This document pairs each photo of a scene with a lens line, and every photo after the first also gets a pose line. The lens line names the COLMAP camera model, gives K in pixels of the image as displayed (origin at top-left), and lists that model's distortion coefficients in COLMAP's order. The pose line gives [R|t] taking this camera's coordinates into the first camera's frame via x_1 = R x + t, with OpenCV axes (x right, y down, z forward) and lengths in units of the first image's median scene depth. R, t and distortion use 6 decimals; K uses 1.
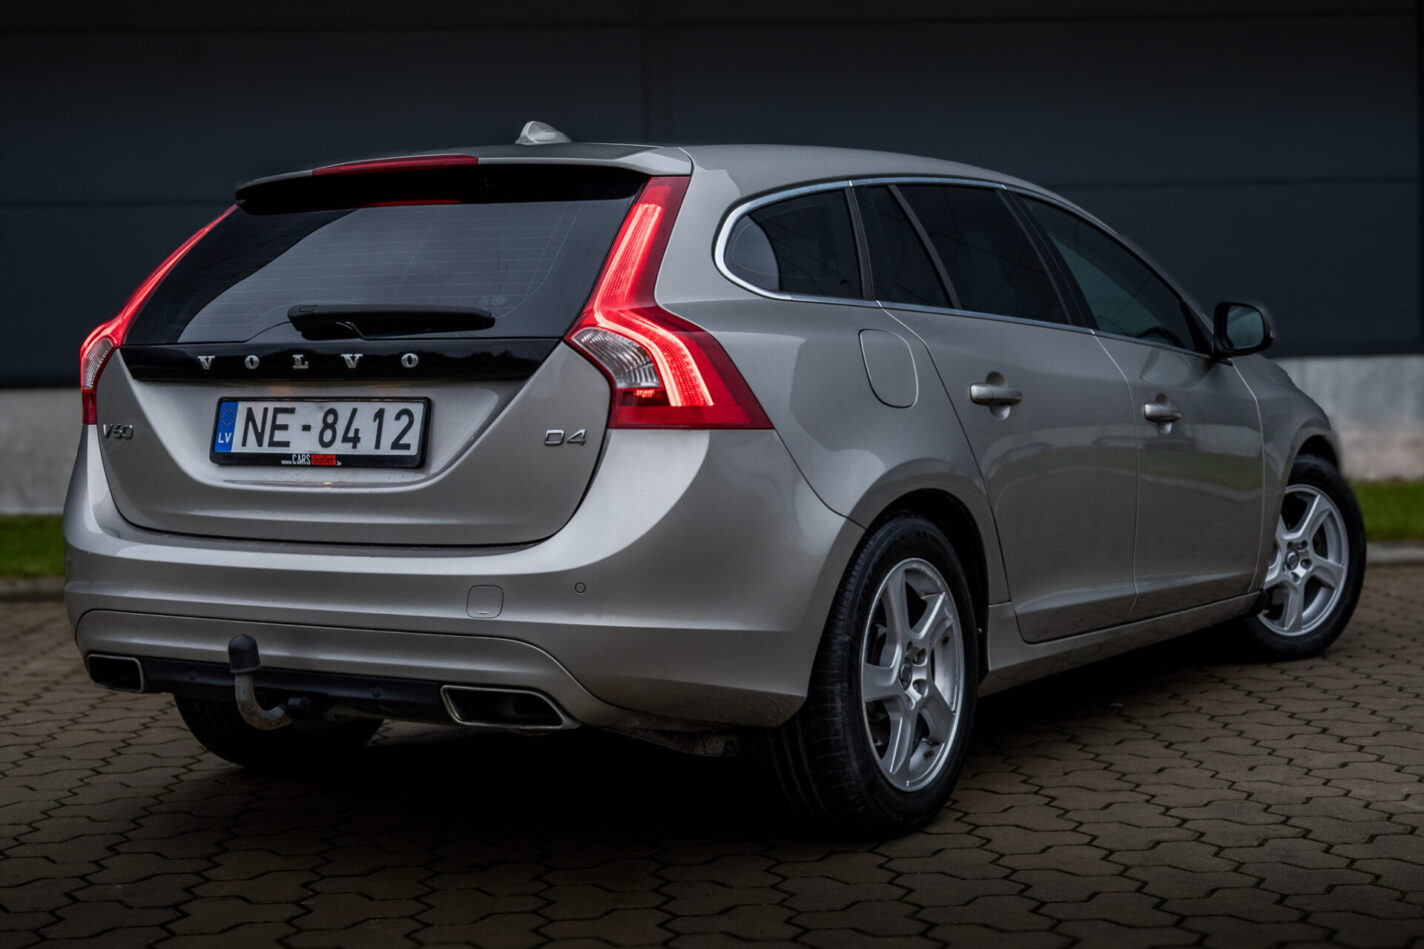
lens RADIAL K [[2221.8, 0, 707.9], [0, 2221.8, 471.8], [0, 0, 1]] dist [0.034576, 0.000000]
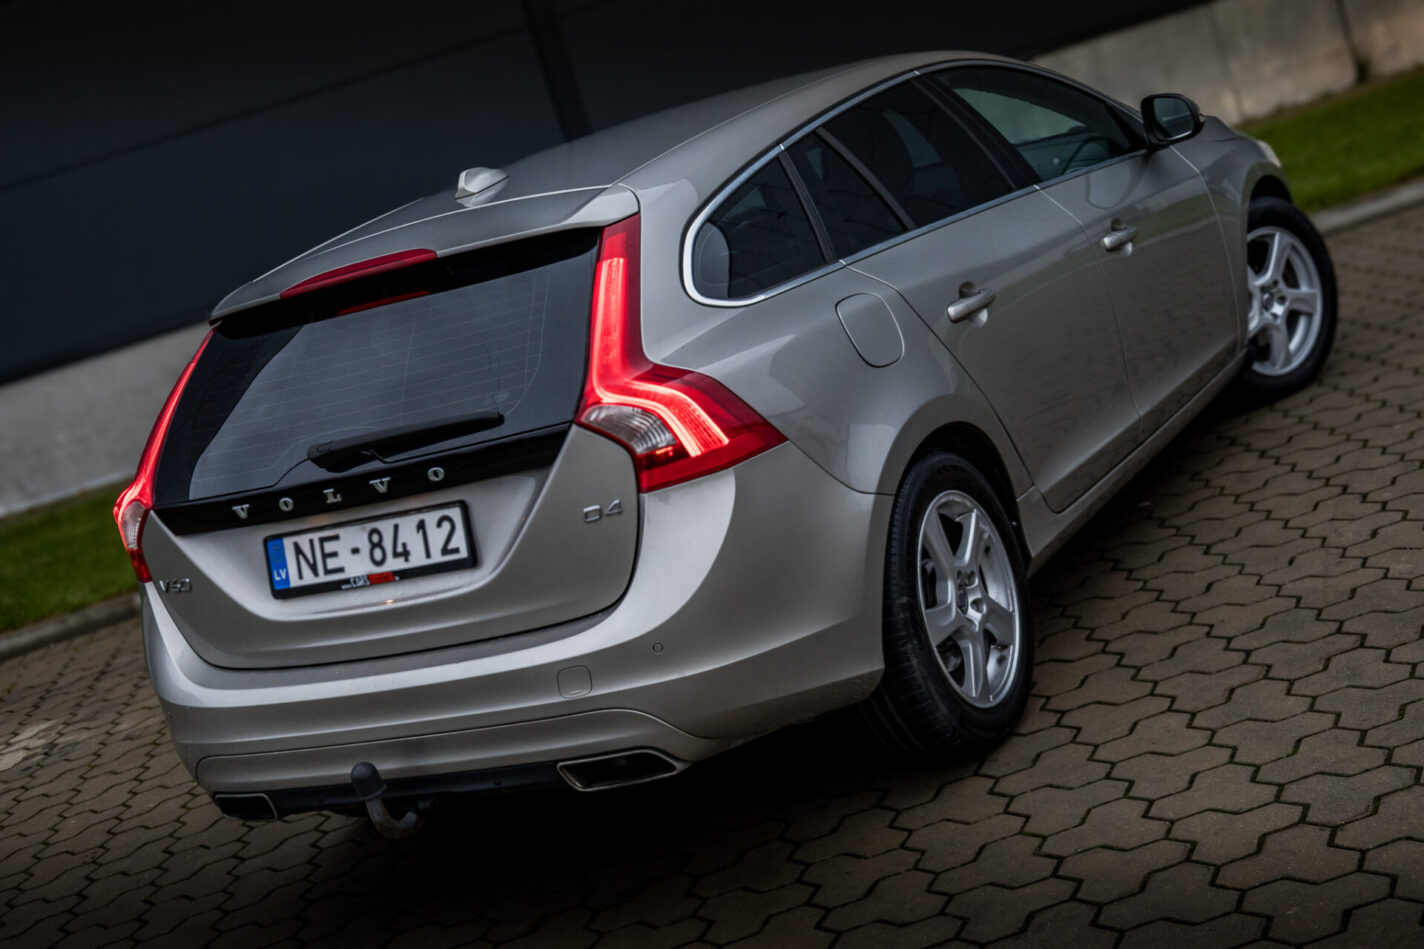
lens RADIAL K [[2221.8, 0, 711.8], [0, 2221.8, 486.7], [0, 0, 1]] dist [0.034576, 0.000000]
pose [[0.960836, -0.277067, -0.005313, -0.005064], [0.275131, 0.951480, 0.137800, -0.140203], [-0.033125, -0.133865, 0.990446, -0.036978]]
